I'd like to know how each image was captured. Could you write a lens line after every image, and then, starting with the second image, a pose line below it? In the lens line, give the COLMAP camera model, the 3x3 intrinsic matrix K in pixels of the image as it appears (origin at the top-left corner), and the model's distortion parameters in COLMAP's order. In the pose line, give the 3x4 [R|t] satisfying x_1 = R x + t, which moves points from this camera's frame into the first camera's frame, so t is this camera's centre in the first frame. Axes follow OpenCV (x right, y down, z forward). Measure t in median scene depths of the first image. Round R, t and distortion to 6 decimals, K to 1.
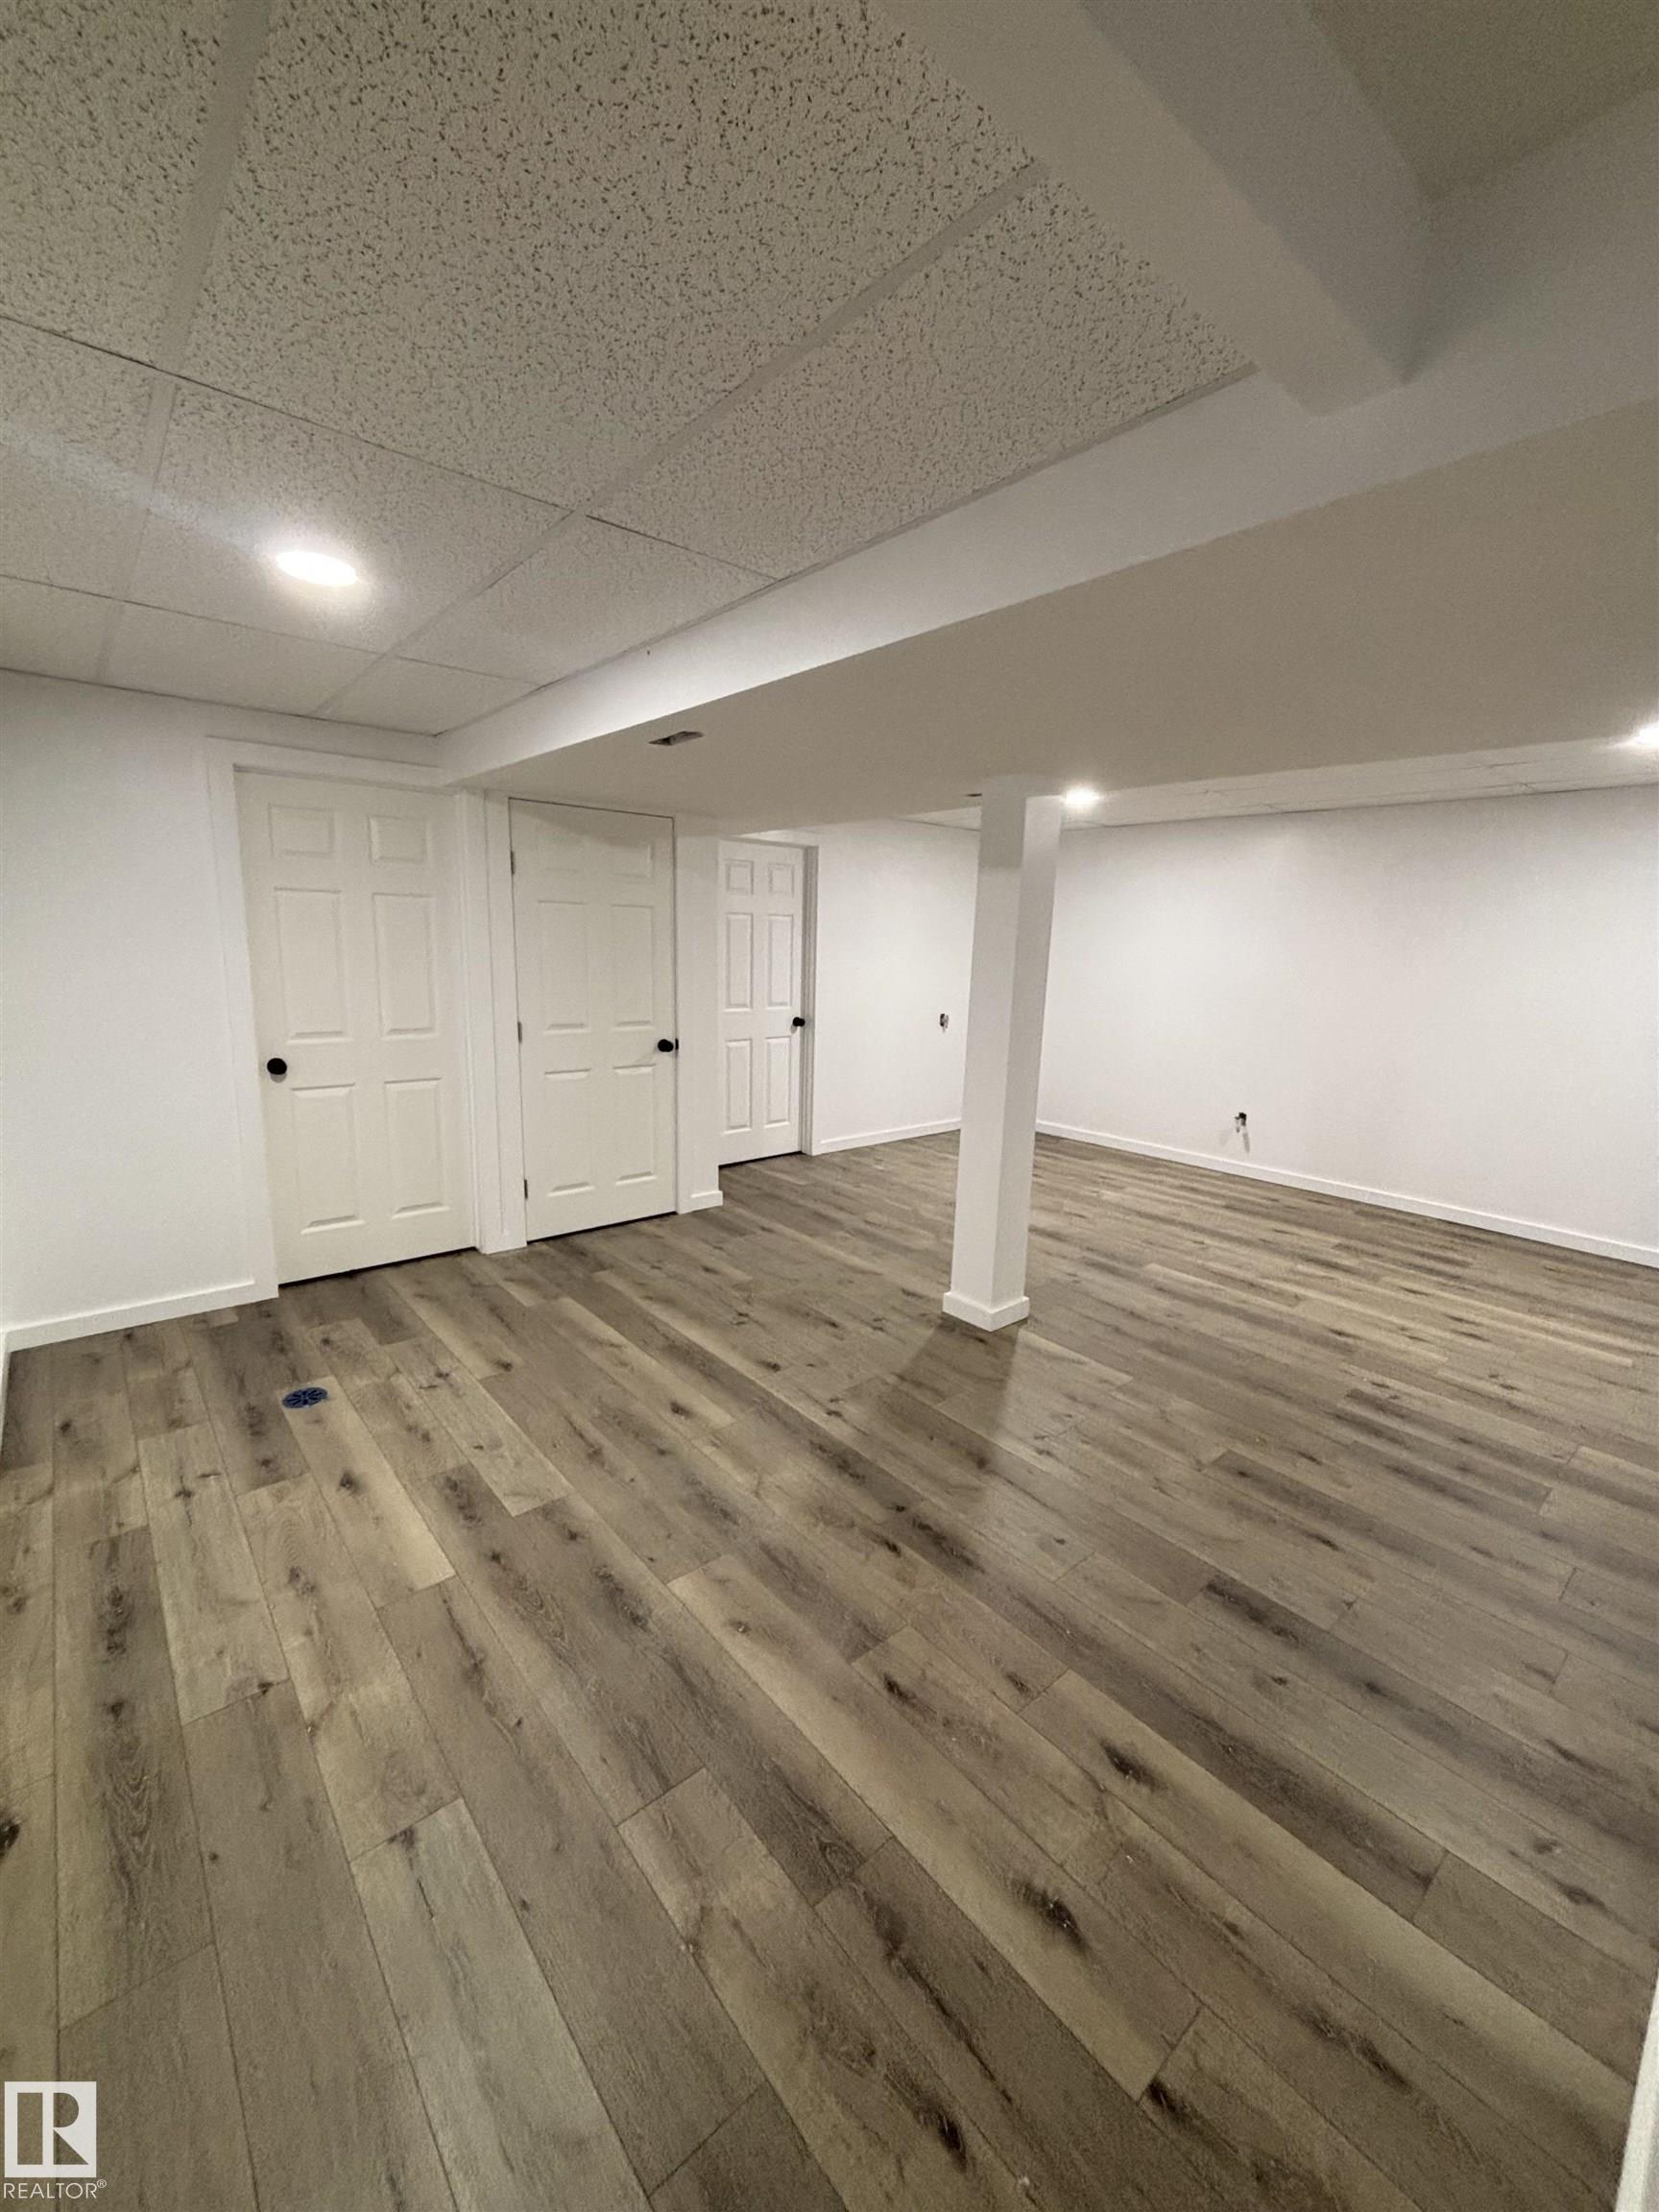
lens RADIAL K [[900.5, 0, 829.5], [0, 900.5, 1106.0], [0, 0, 1]] dist [-0.001205, 0.000312]
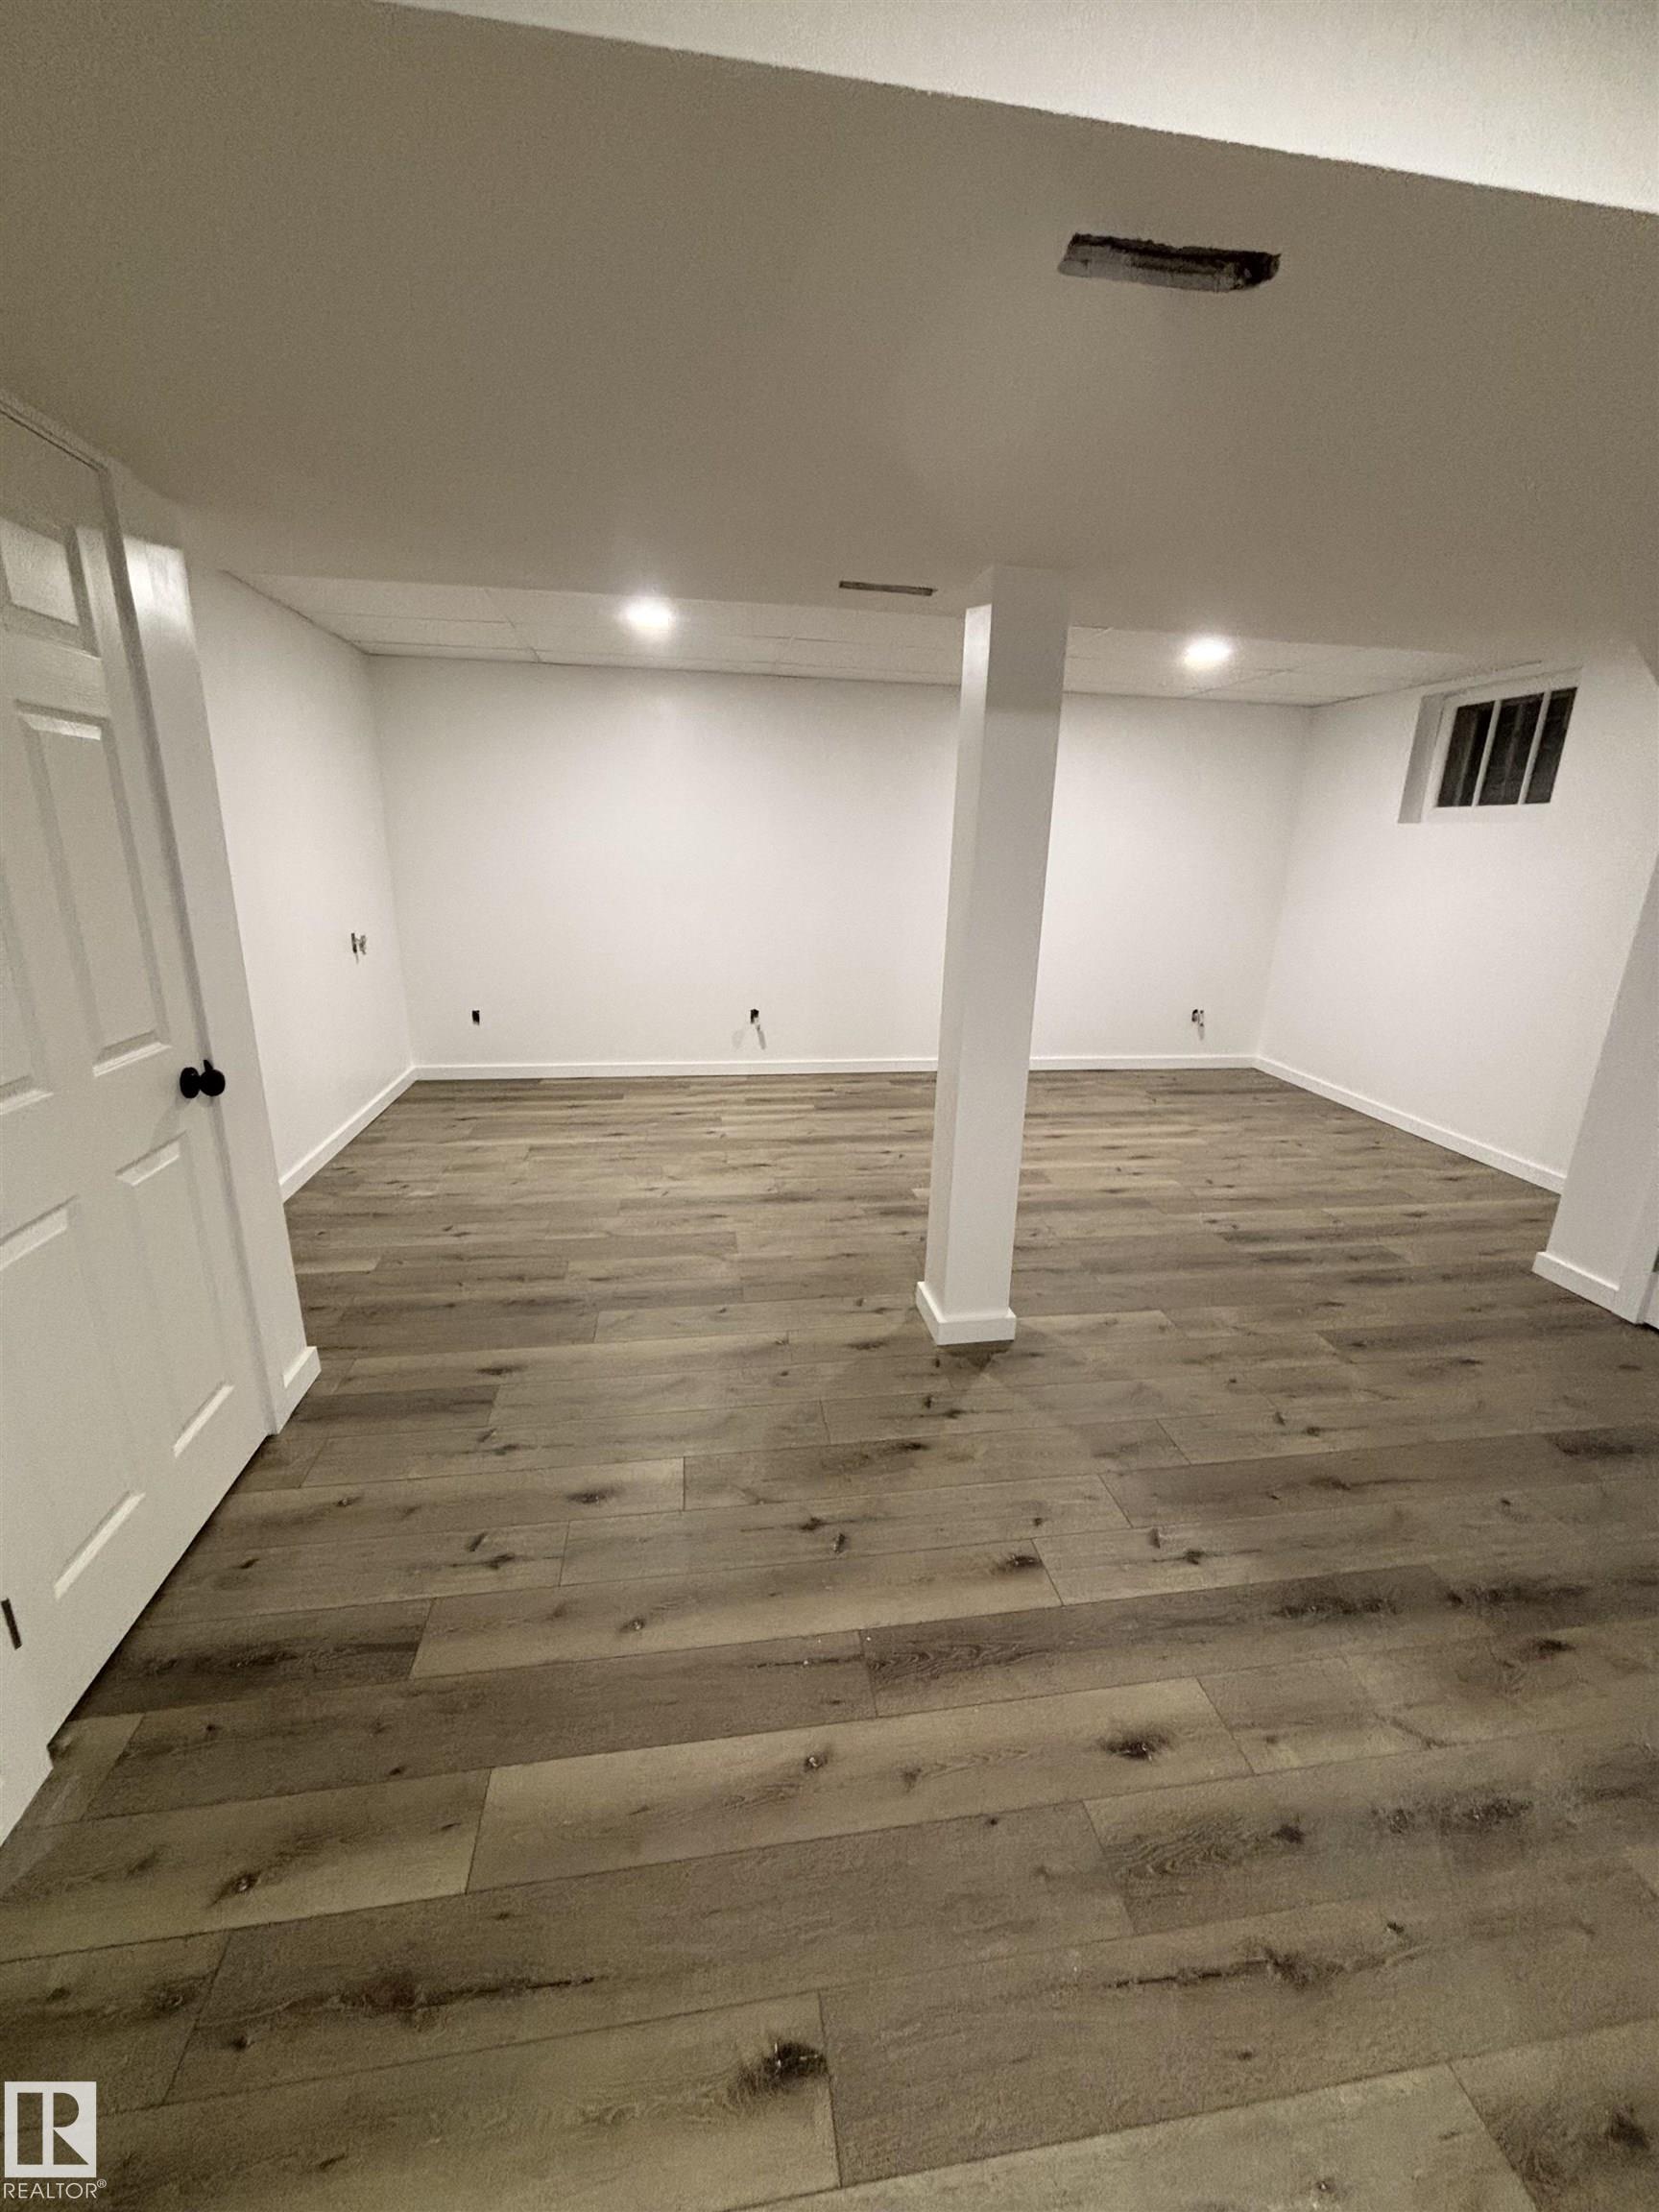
lens RADIAL K [[900.5, 0, 829.5], [0, 900.5, 1106.0], [0, 0, 1]] dist [-0.001205, 0.000312]
pose [[0.518706, -0.257898, 0.815127, -0.667296], [0.149656, 0.966087, 0.210427, -0.181578], [-0.841752, 0.012839, 0.539711, 0.974288]]
